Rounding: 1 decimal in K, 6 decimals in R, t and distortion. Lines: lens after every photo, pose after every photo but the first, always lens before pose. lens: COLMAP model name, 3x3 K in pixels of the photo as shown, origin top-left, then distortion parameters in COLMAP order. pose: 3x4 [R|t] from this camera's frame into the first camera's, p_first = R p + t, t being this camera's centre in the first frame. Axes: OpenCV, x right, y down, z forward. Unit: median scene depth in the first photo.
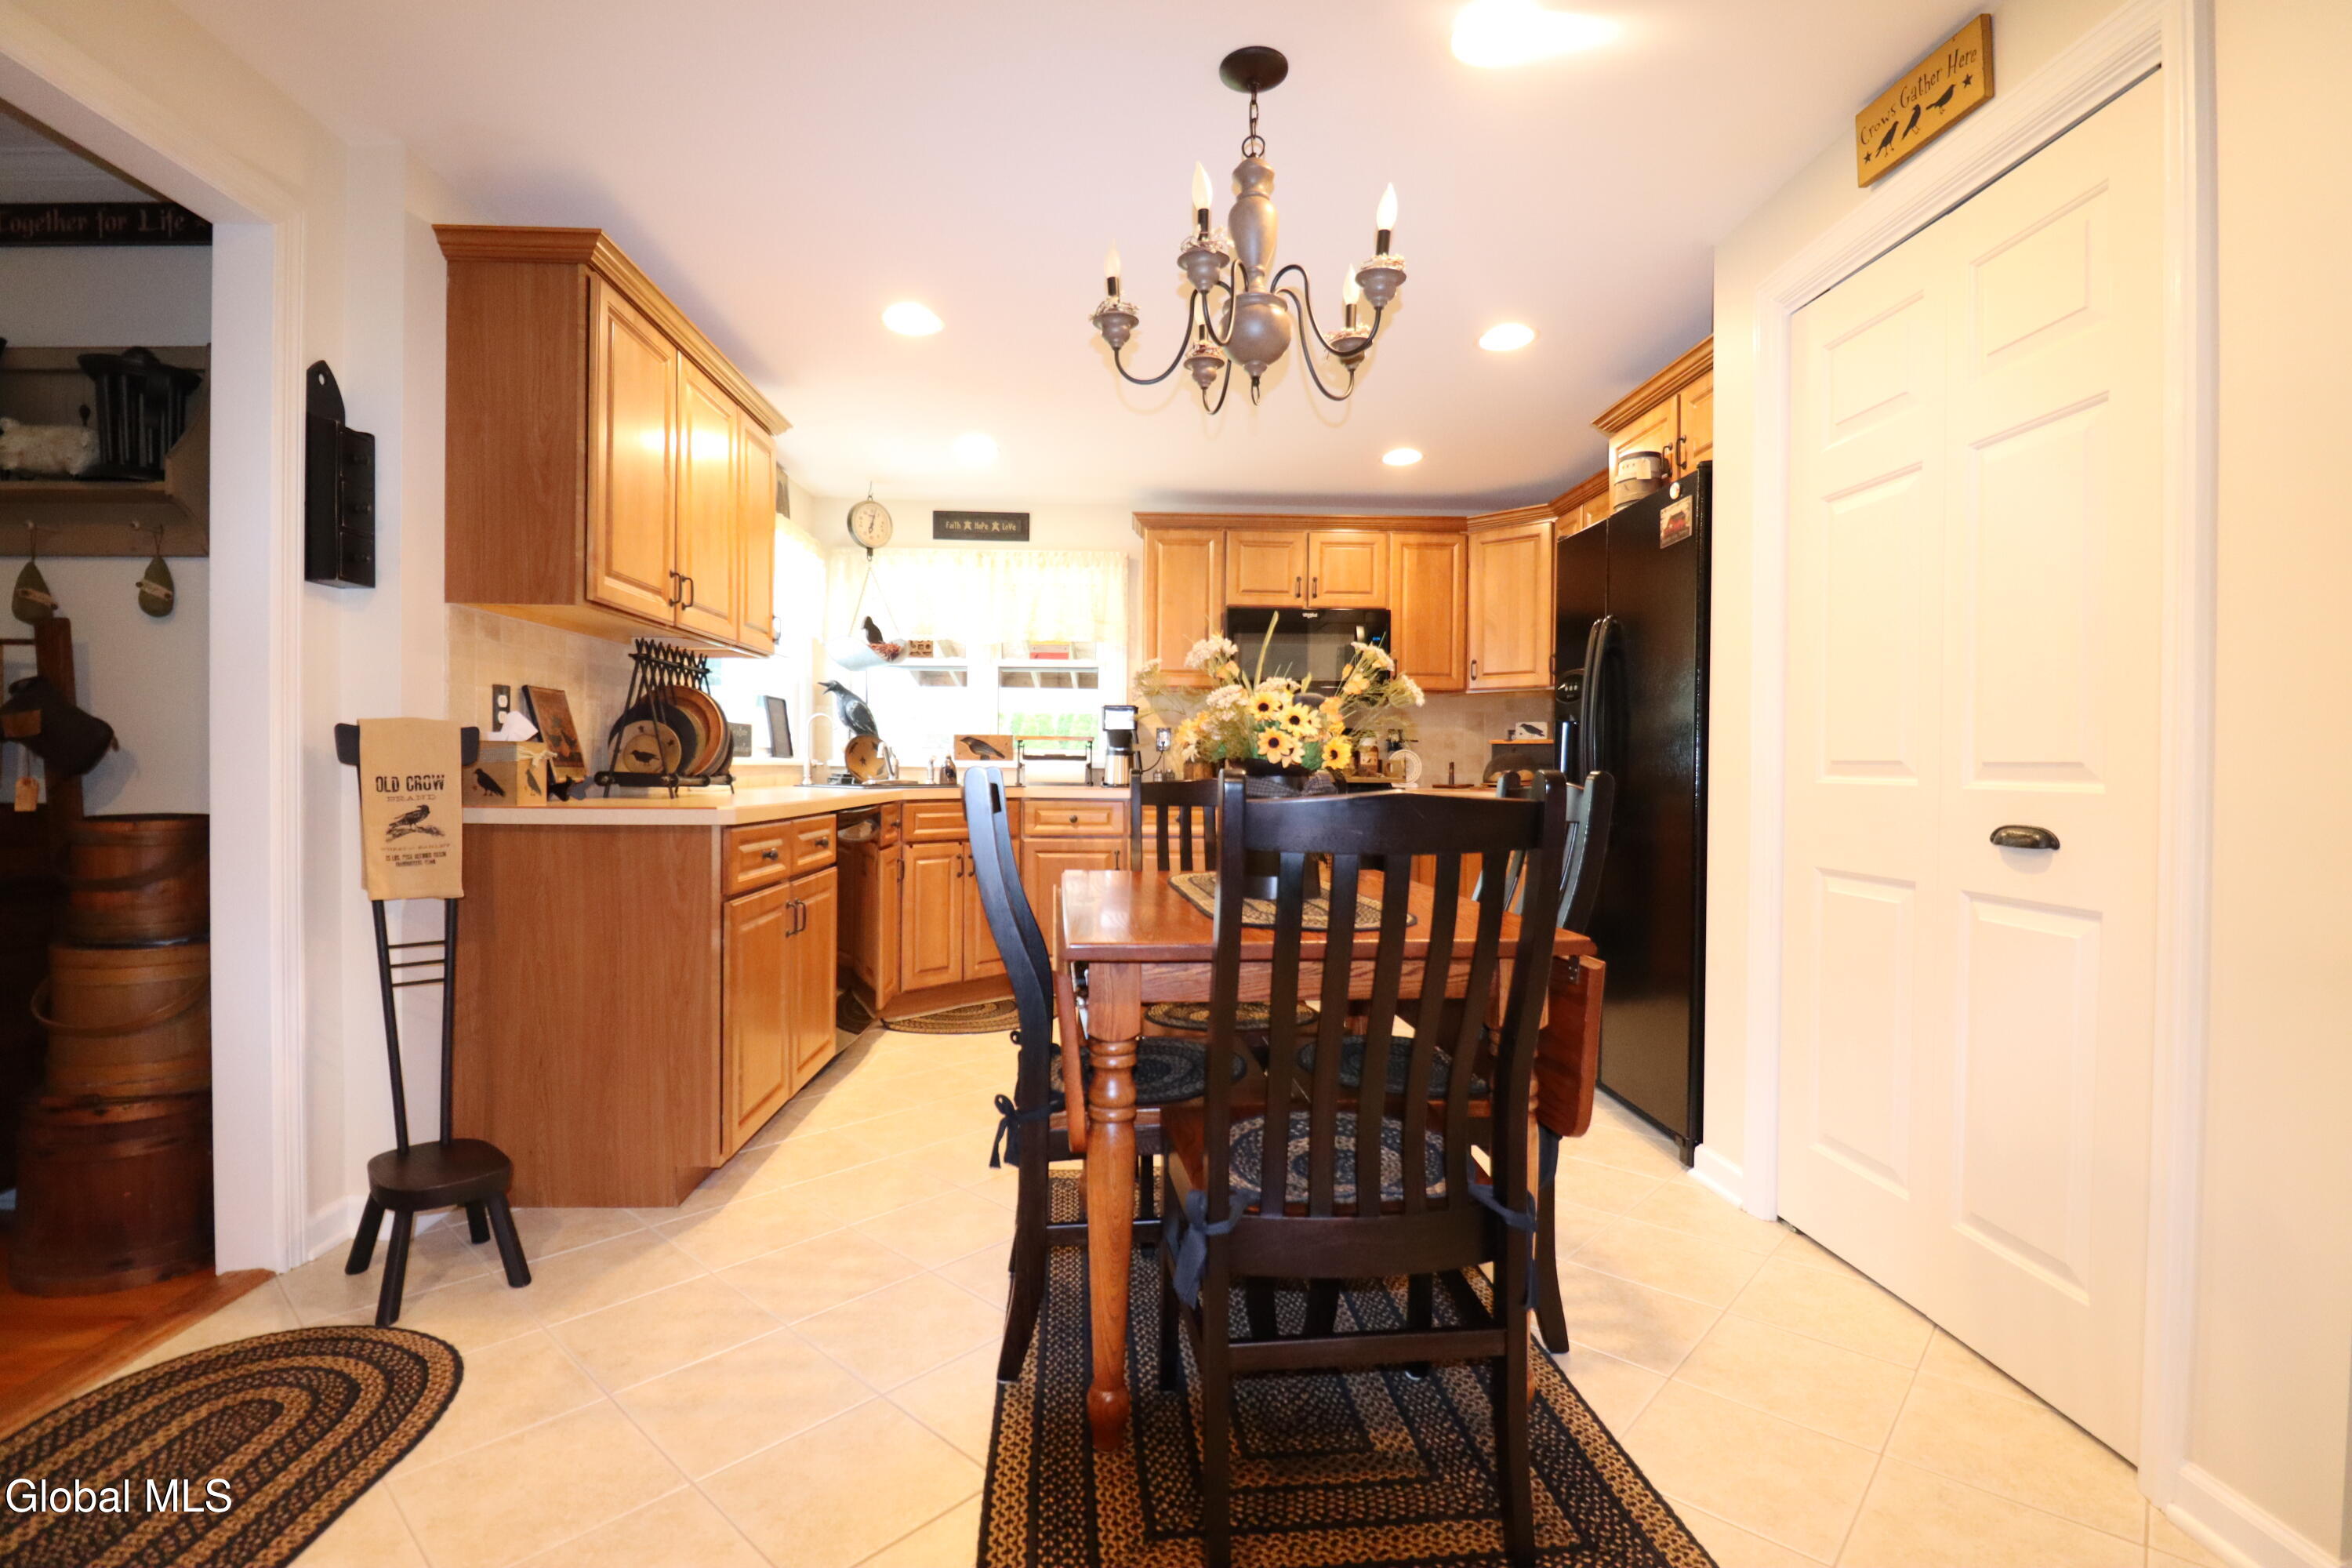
lens RADIAL K [[1090.1, 0, 1172.5], [0, 1090.1, 774.2], [0, 0, 1]] dist [0.001742, -0.013966]
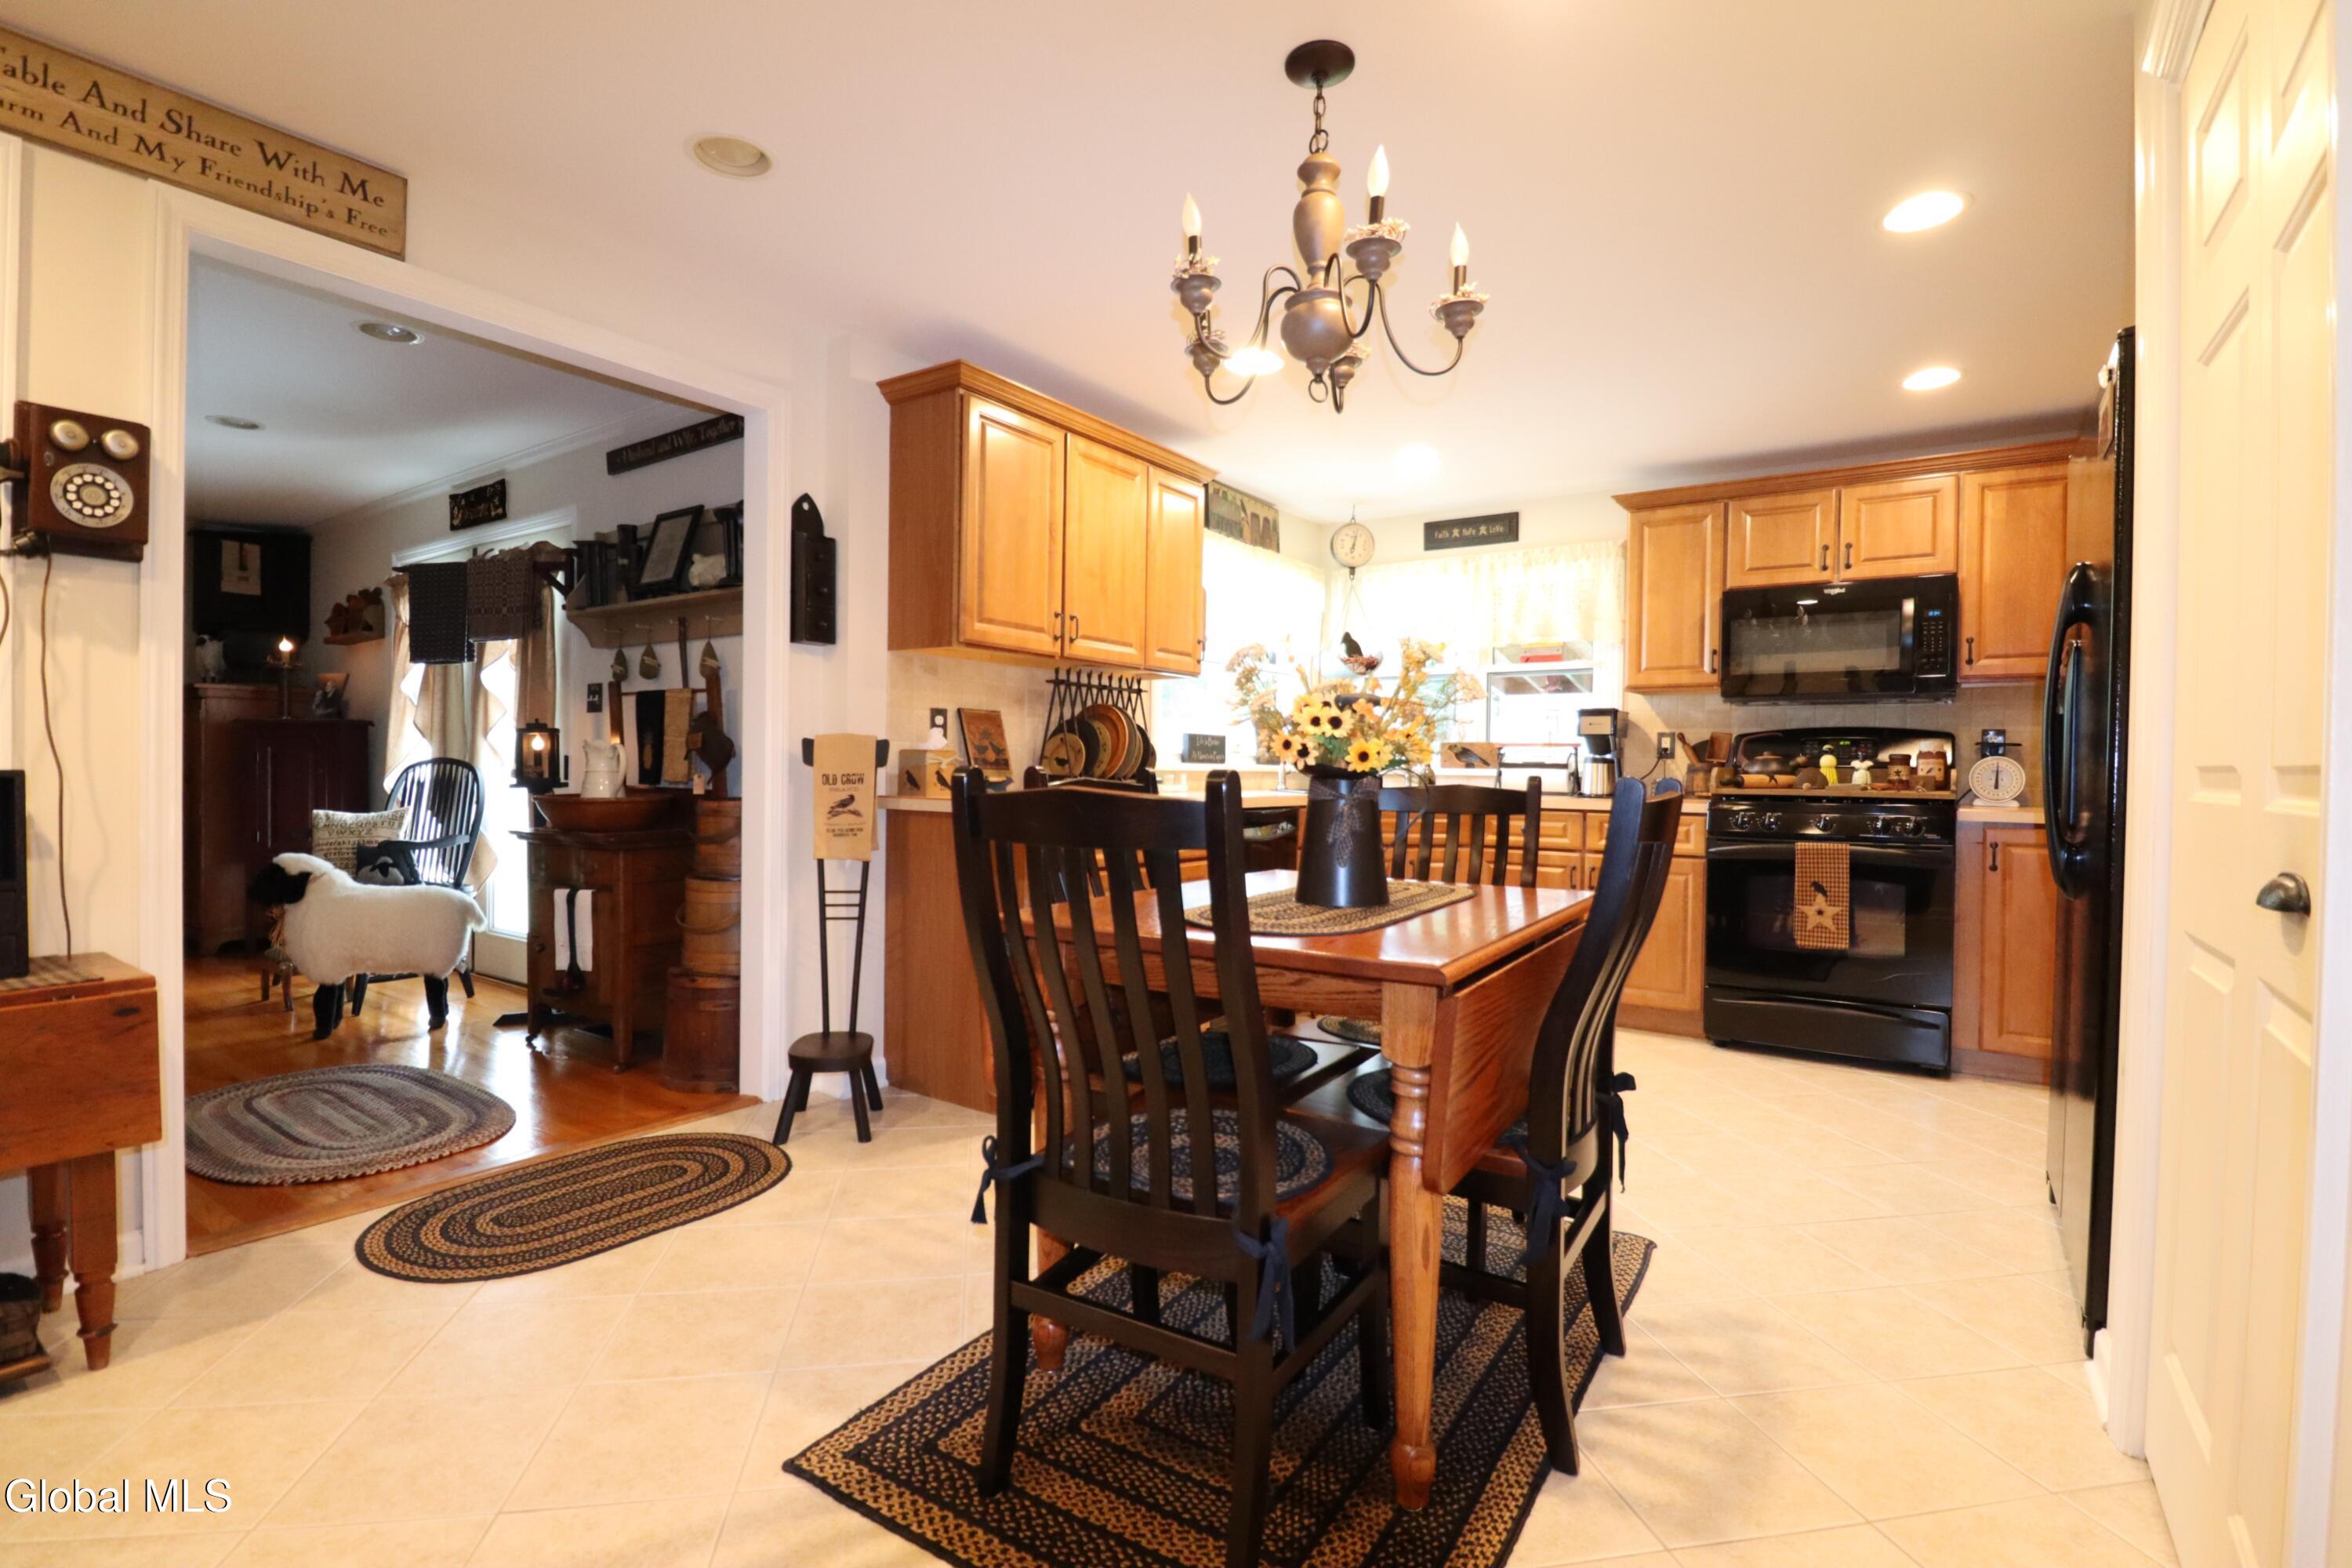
lens RADIAL K [[1087.7, 0, 1172.5], [0, 1087.7, 780.2], [0, 0, 1]] dist [0.002344, -0.015061]
pose [[0.792094, 0.010763, -0.610304, 0.229731], [-0.013273, 0.999912, 0.000407, 0.001485], [0.610255, 0.007778, 0.792167, 0.056798]]
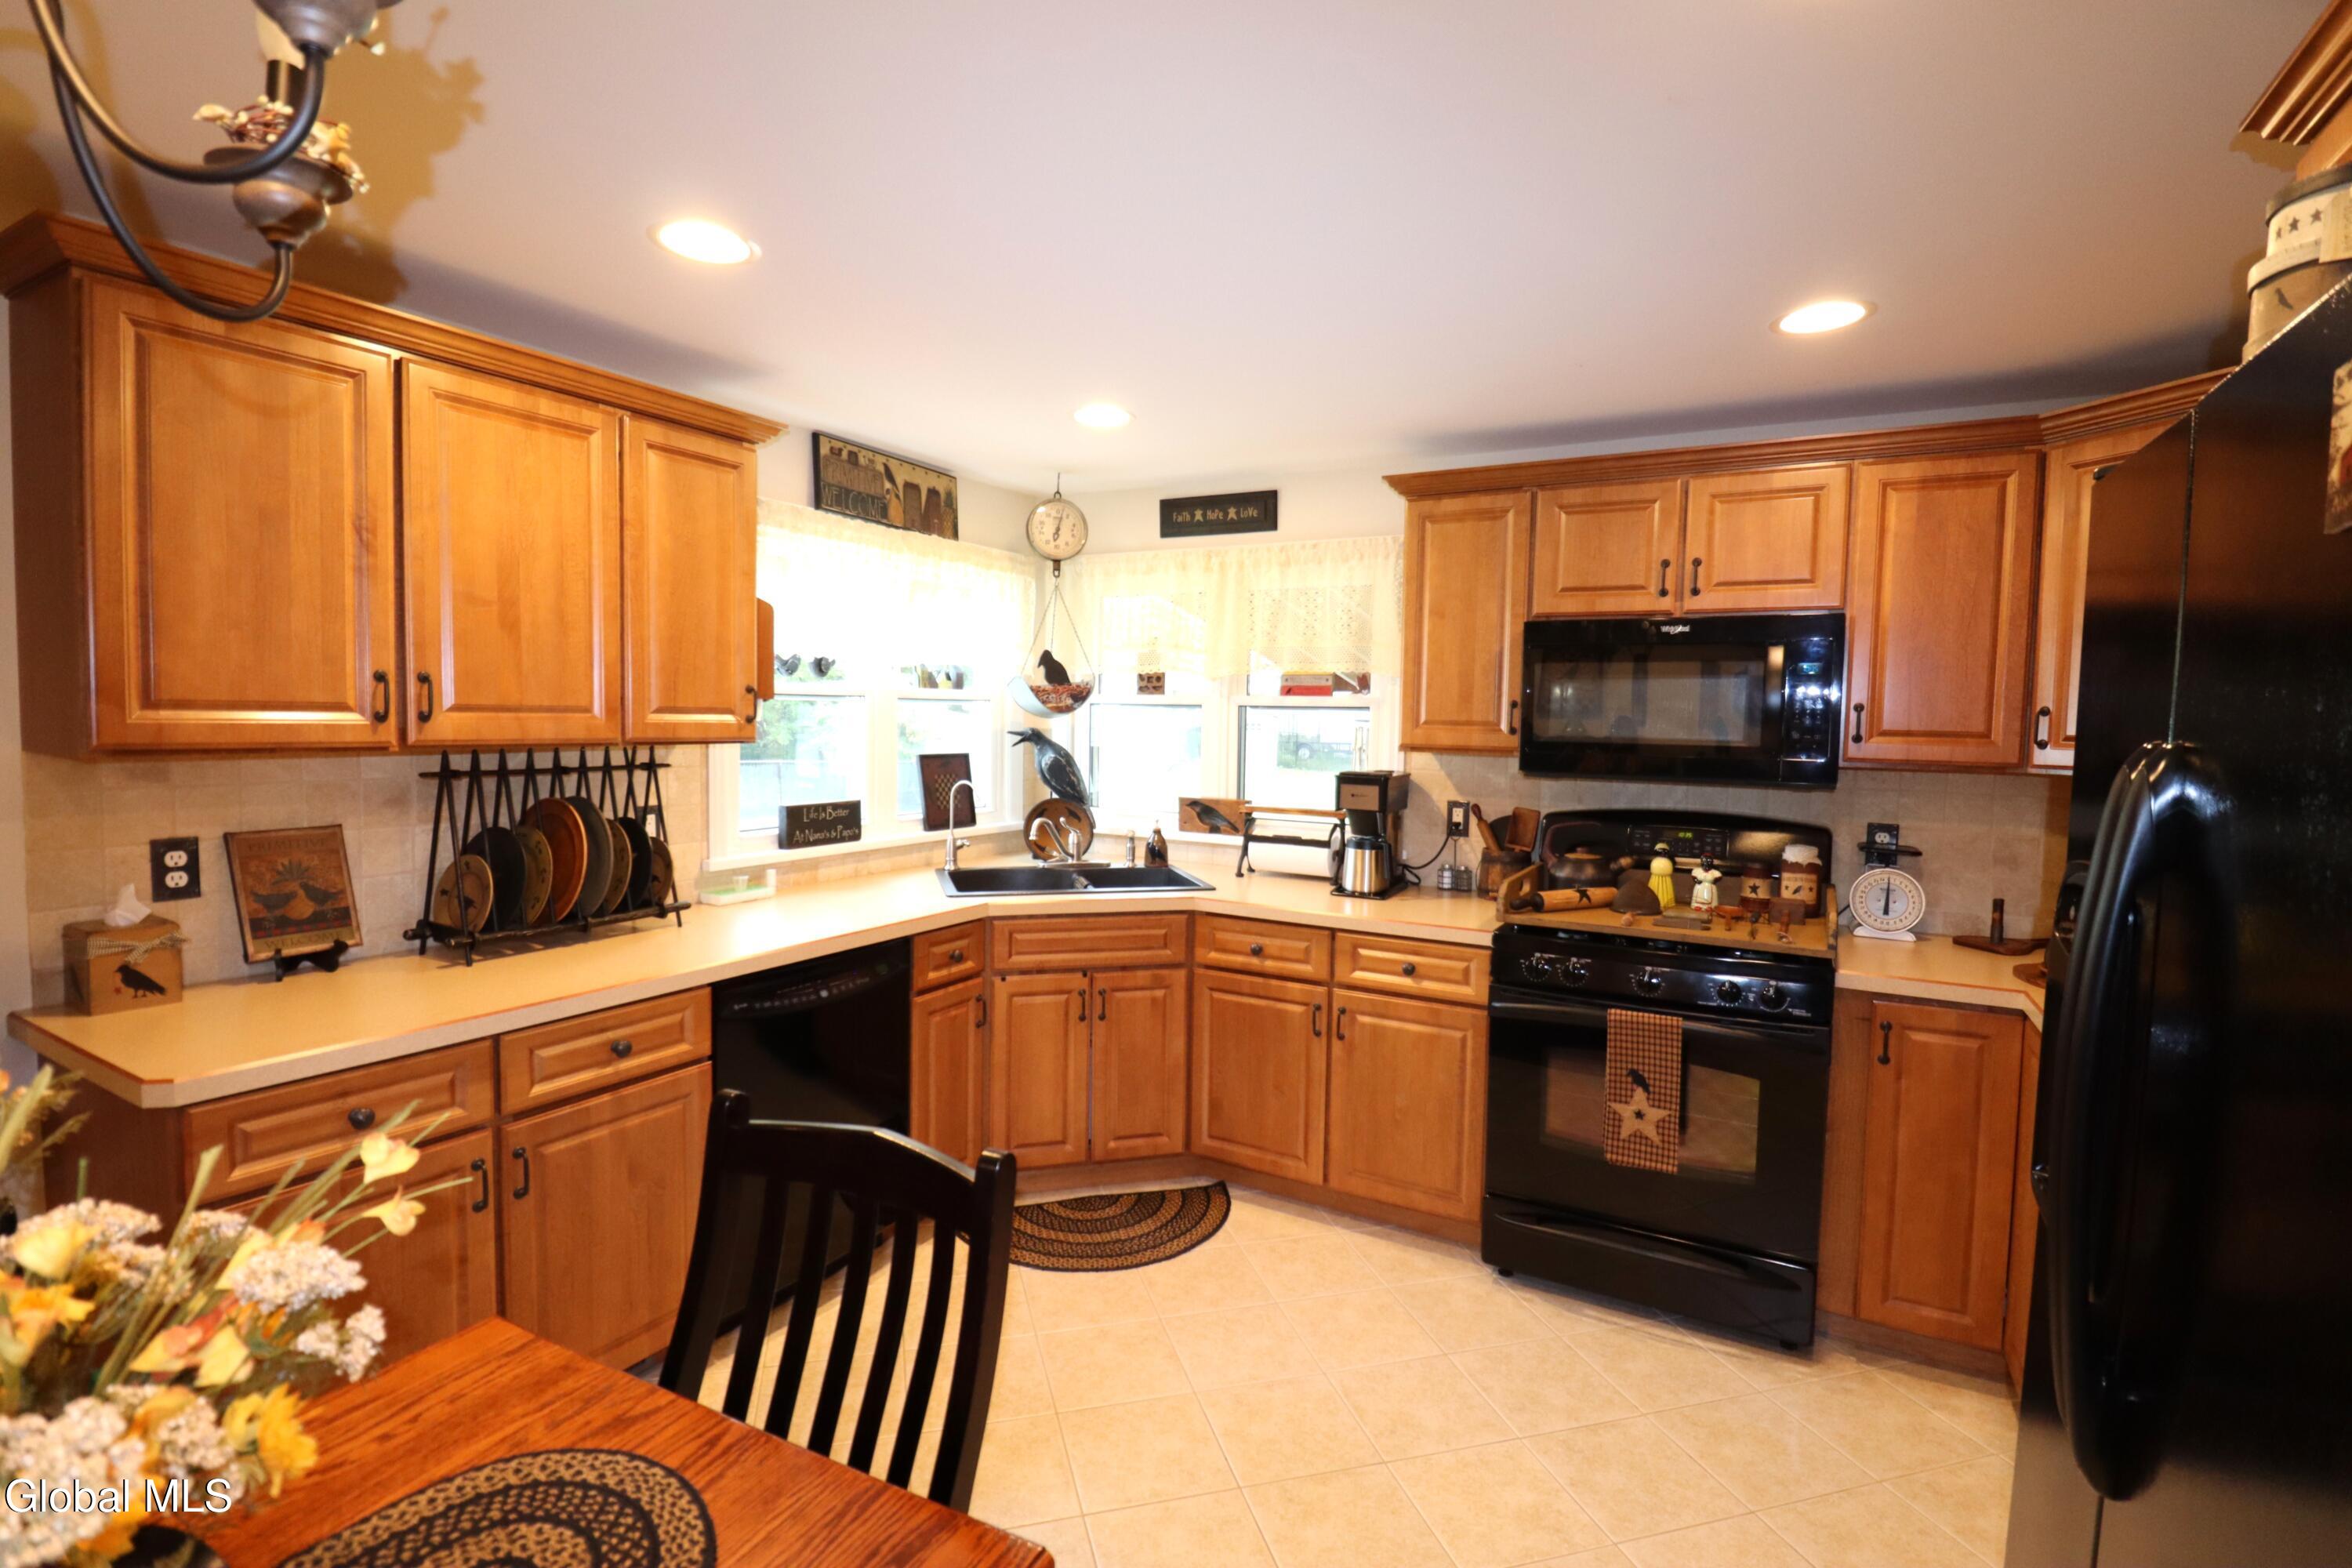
lens RADIAL K [[1090.1, 0, 1172.5], [0, 1090.1, 774.2], [0, 0, 1]] dist [0.001742, -0.013966]
pose [[0.847595, 0.038750, -0.529226, 0.205713], [-0.017184, 0.998811, 0.045612, -0.091679], [0.530365, -0.029566, 0.847254, 0.380949]]
